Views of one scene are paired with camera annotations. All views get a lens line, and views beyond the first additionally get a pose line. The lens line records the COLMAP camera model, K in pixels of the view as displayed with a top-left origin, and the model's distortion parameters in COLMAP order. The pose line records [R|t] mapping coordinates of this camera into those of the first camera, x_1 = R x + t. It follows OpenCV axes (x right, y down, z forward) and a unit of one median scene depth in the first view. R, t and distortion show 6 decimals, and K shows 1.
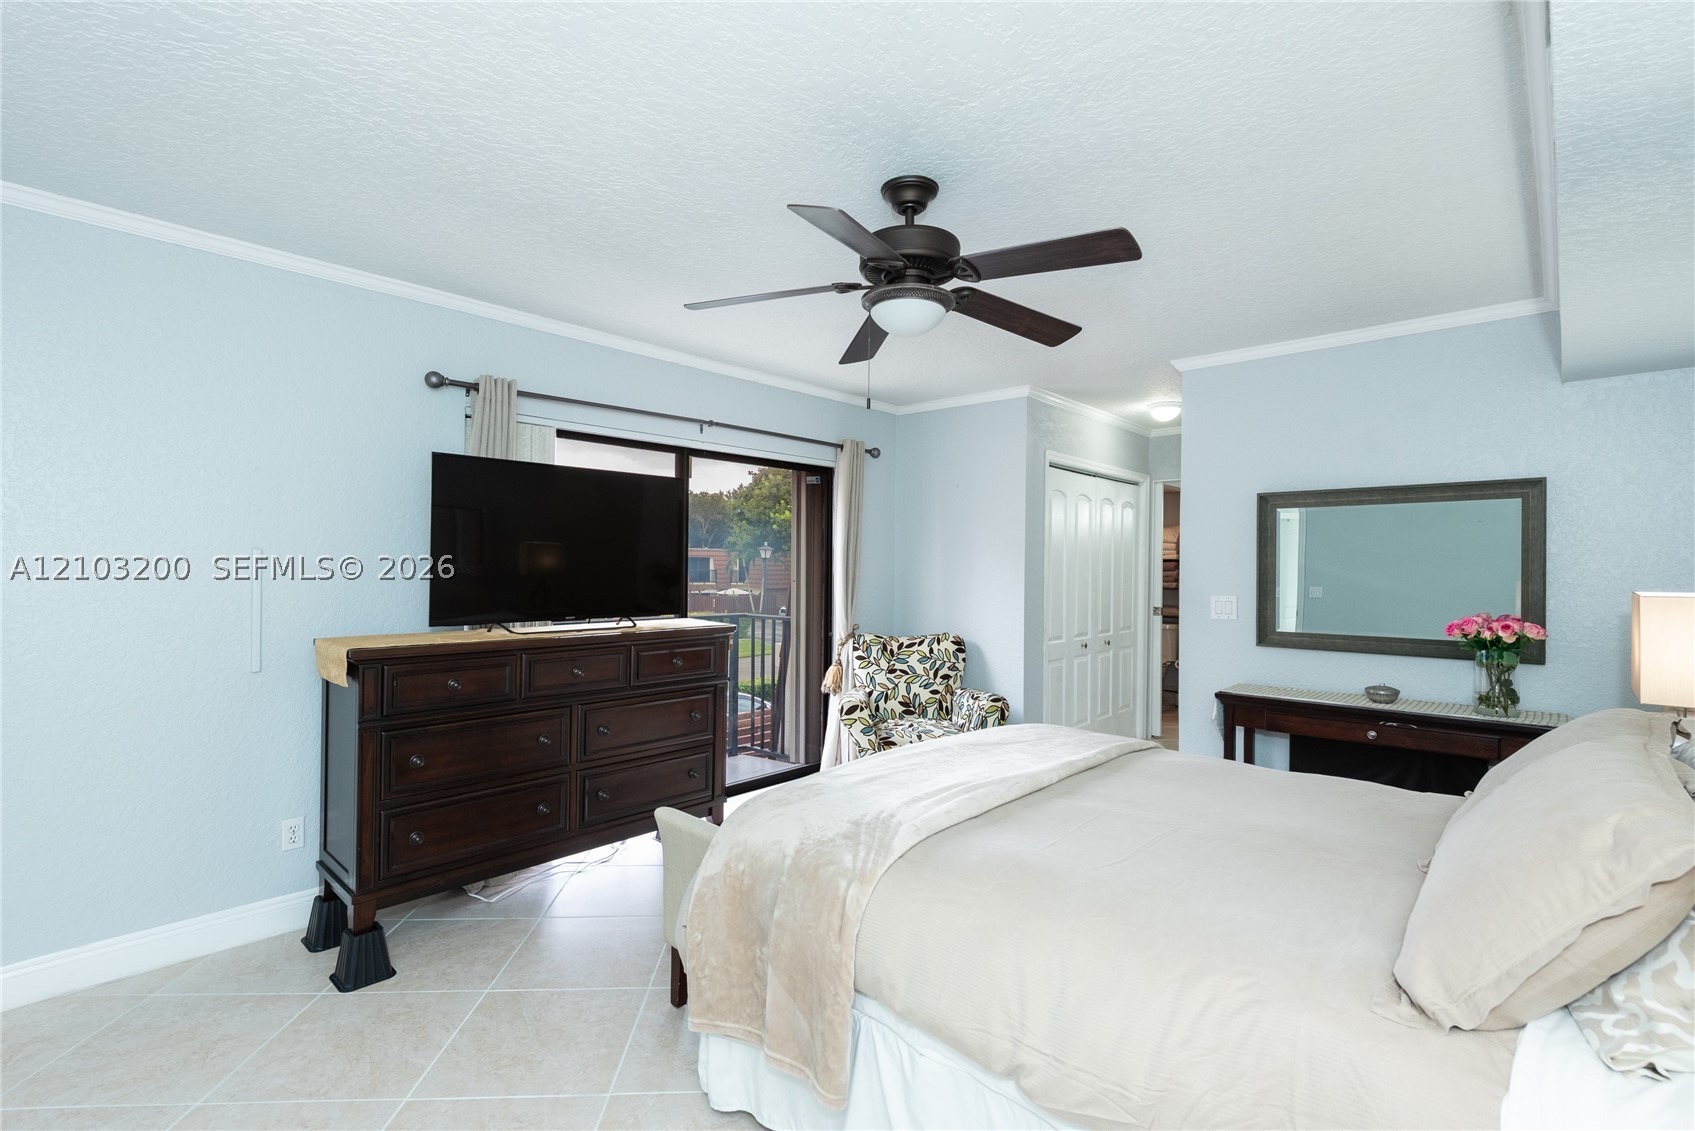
lens RADIAL K [[773.7, 0, 847.5], [0, 773.7, 565.5], [0, 0, 1]] dist [-0.004024, -0.000341]
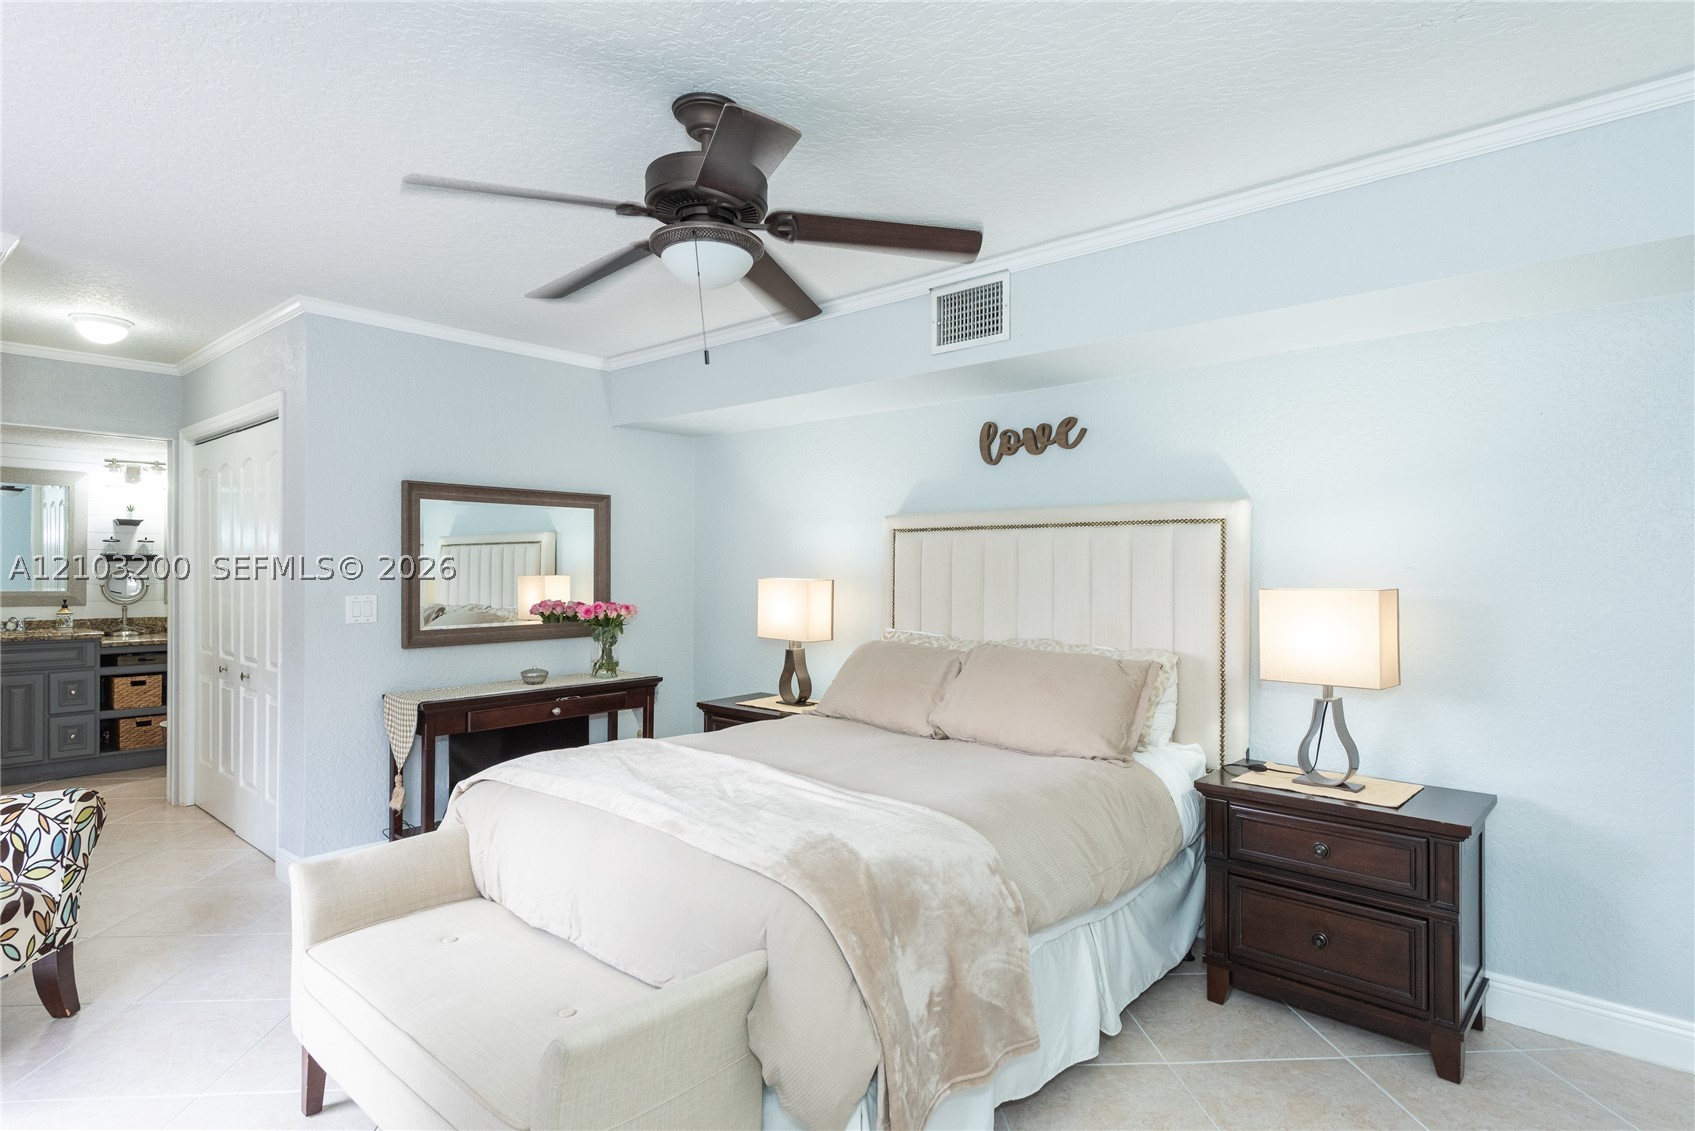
lens RADIAL K [[894.7, 0, 847.5], [0, 894.7, 565.5], [0, 0, 1]] dist [0.003920, 0.000770]
pose [[-0.032956, -0.002419, 0.999454, -0.638408], [-0.003793, 0.999990, 0.002296, 0.002662], [-0.999450, -0.003715, -0.032965, 0.623600]]
